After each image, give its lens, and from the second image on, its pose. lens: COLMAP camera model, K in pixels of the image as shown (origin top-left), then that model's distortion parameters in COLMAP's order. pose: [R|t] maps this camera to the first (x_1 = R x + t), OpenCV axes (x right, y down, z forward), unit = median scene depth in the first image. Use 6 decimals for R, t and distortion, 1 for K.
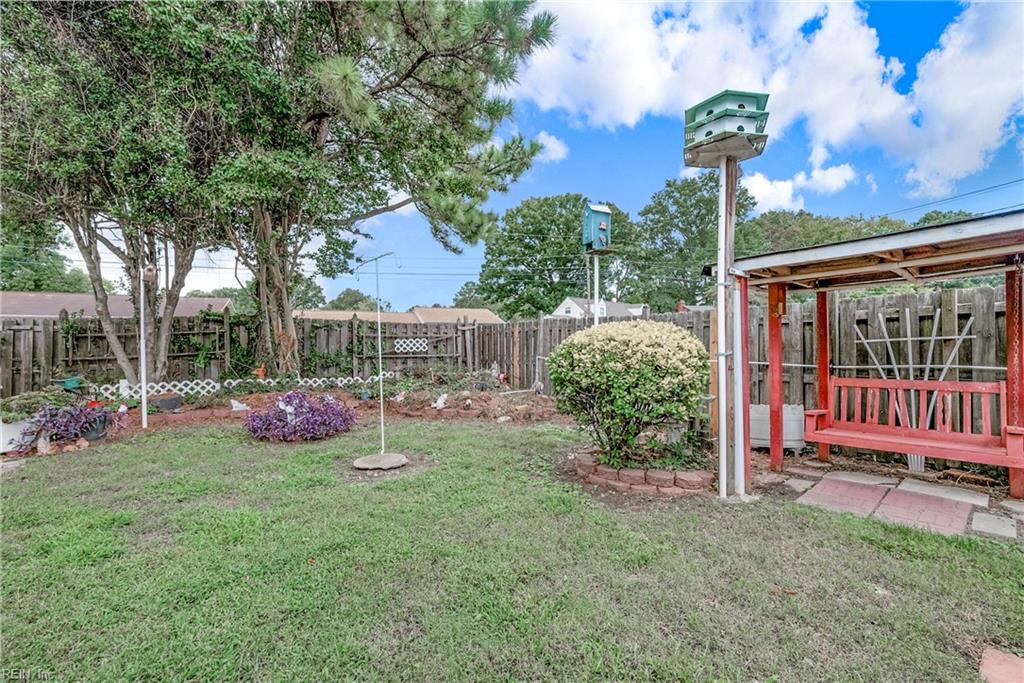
lens RADIAL K [[404.7, 0, 512.0], [0, 404.7, 341.5], [0, 0, 1]] dist [-0.000108, 0.000029]
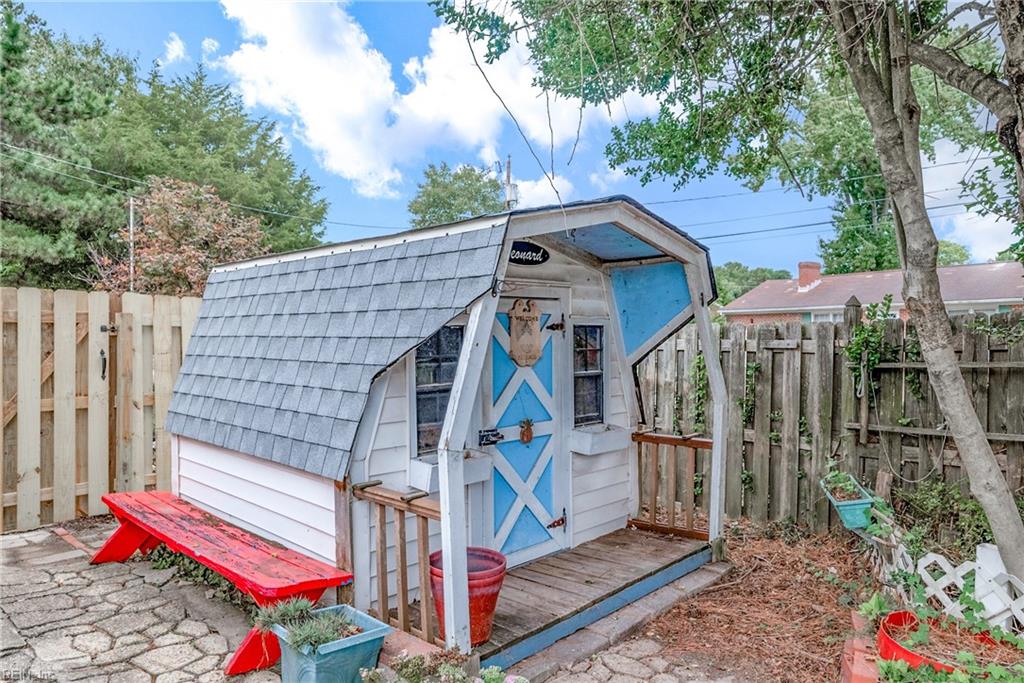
lens RADIAL K [[672.4, 0, 512.0], [0, 672.4, 341.5], [0, 0, 1]] dist [-0.002404, -0.001045]
pose [[0.196659, 0.011137, -0.980409, -0.544618], [-0.000742, 0.999937, 0.011210, -0.045191], [0.980472, -0.001477, 0.196655, 0.558901]]
